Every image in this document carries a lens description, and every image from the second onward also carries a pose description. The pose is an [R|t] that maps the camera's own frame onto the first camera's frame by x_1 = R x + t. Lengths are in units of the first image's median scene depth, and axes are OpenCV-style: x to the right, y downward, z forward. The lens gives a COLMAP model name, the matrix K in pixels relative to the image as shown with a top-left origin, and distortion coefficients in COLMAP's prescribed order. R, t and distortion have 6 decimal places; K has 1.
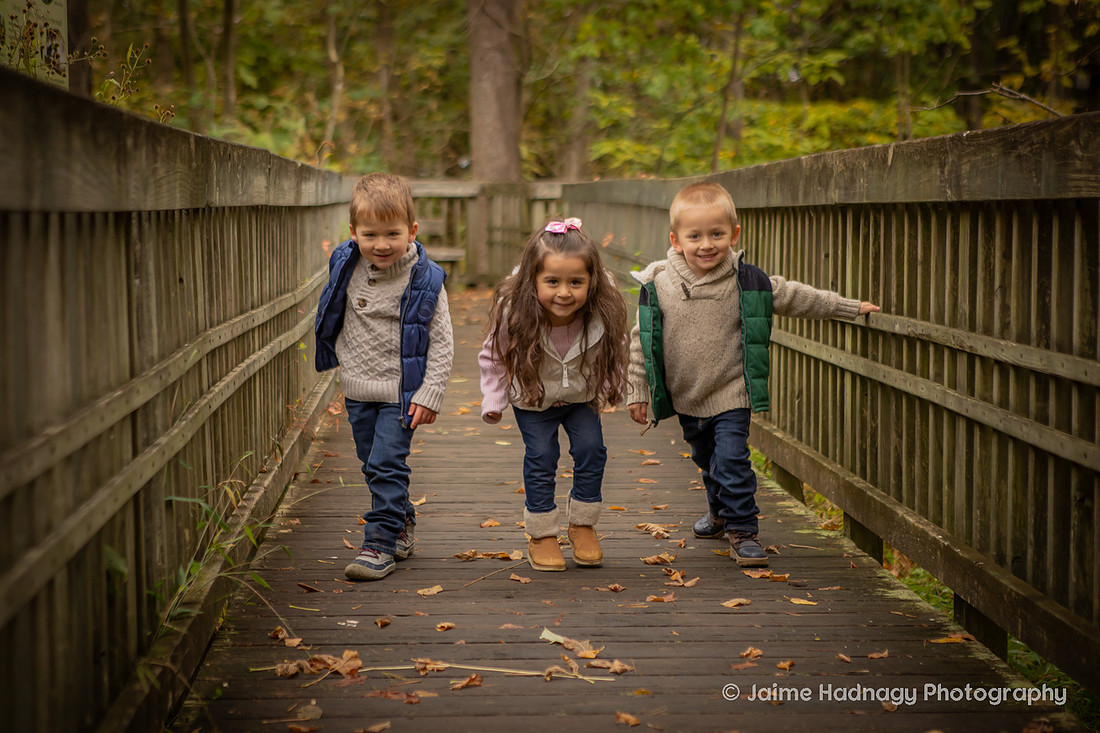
lens RADIAL K [[2271.7, 0, 522.5], [0, 2271.7, 330.9], [0, 0, 1]] dist [0.240908, 0.000000]
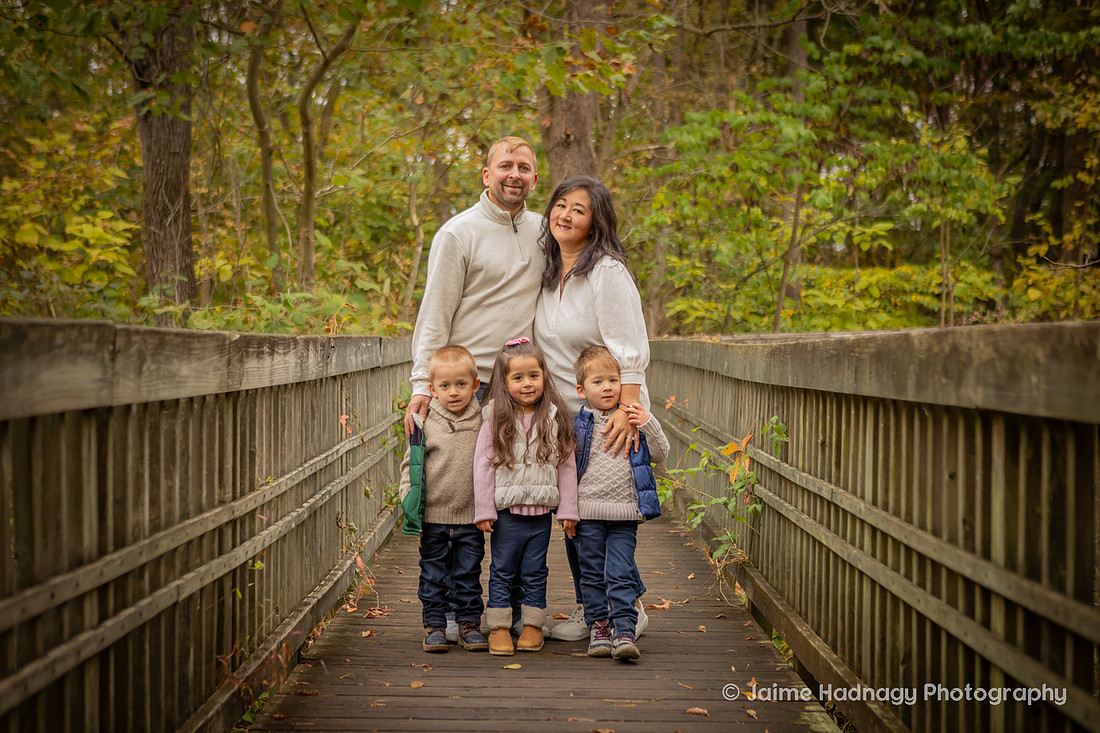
lens RADIAL K [[1803.6, 0, 552.8], [0, 1803.6, 366.8], [0, 0, 1]] dist [0.093618, 0.000000]
pose [[0.999264, 0.004591, -0.038079, 0.009998], [-0.006304, 0.998968, -0.044982, -0.012208], [0.037833, 0.045189, 0.998262, 0.134188]]
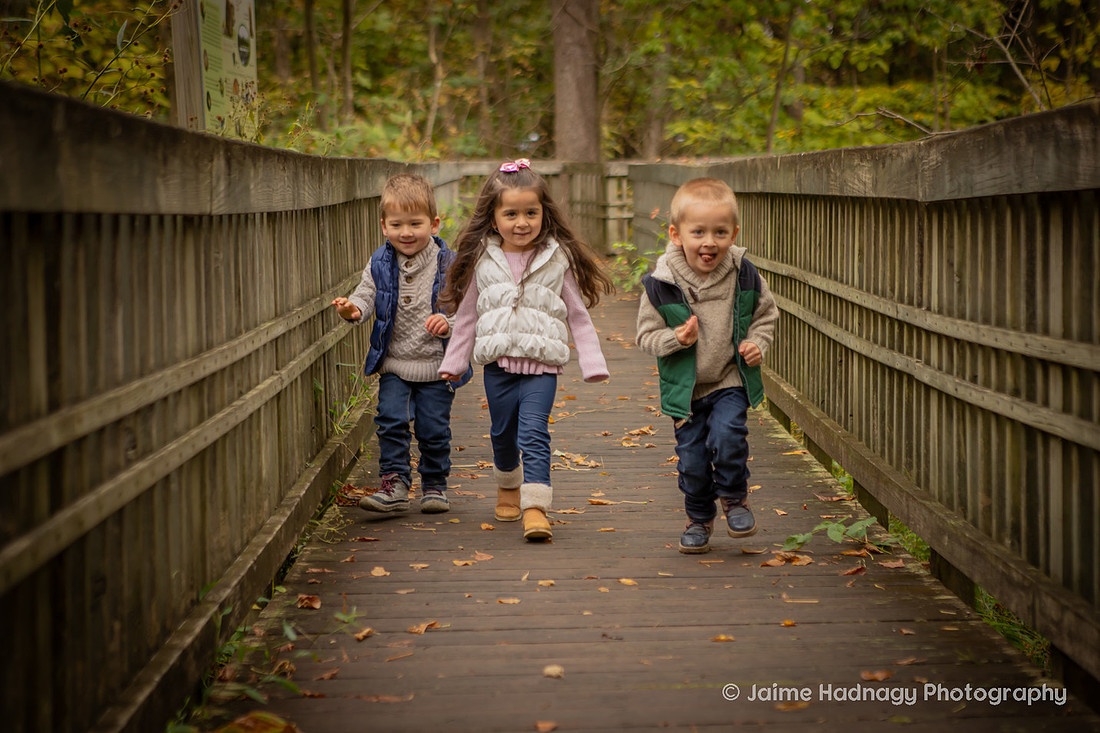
lens RADIAL K [[2246.2, 0, 573.3], [0, 2246.2, 377.5], [0, 0, 1]] dist [0.225544, 0.000000]
pose [[0.999718, -0.003357, -0.023520, 0.013432], [0.004172, 0.999389, 0.034690, 0.004296], [0.023389, -0.034778, 0.999121, -0.142334]]
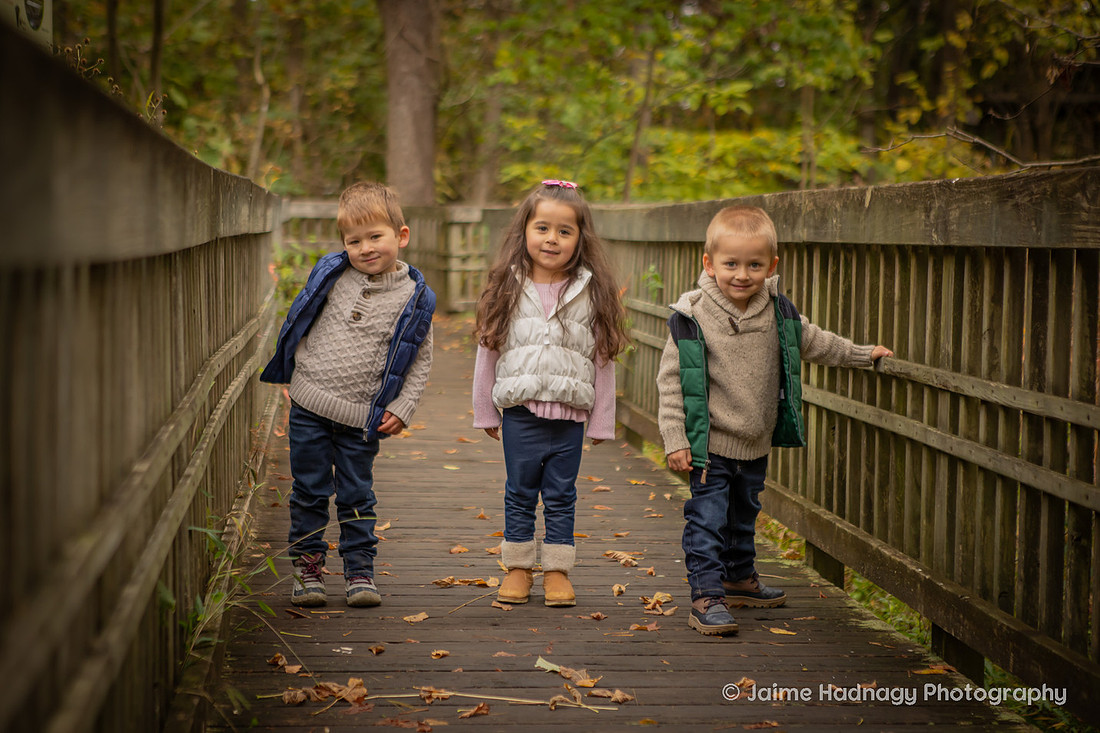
lens RADIAL K [[2246.2, 0, 532.0], [0, 2246.2, 334.1], [0, 0, 1]] dist [0.225544, 0.000000]
pose [[0.998496, 0.015020, 0.052730, -0.010603], [-0.014660, 0.999867, -0.007199, -0.001428], [-0.052831, 0.006415, 0.998583, -0.001747]]
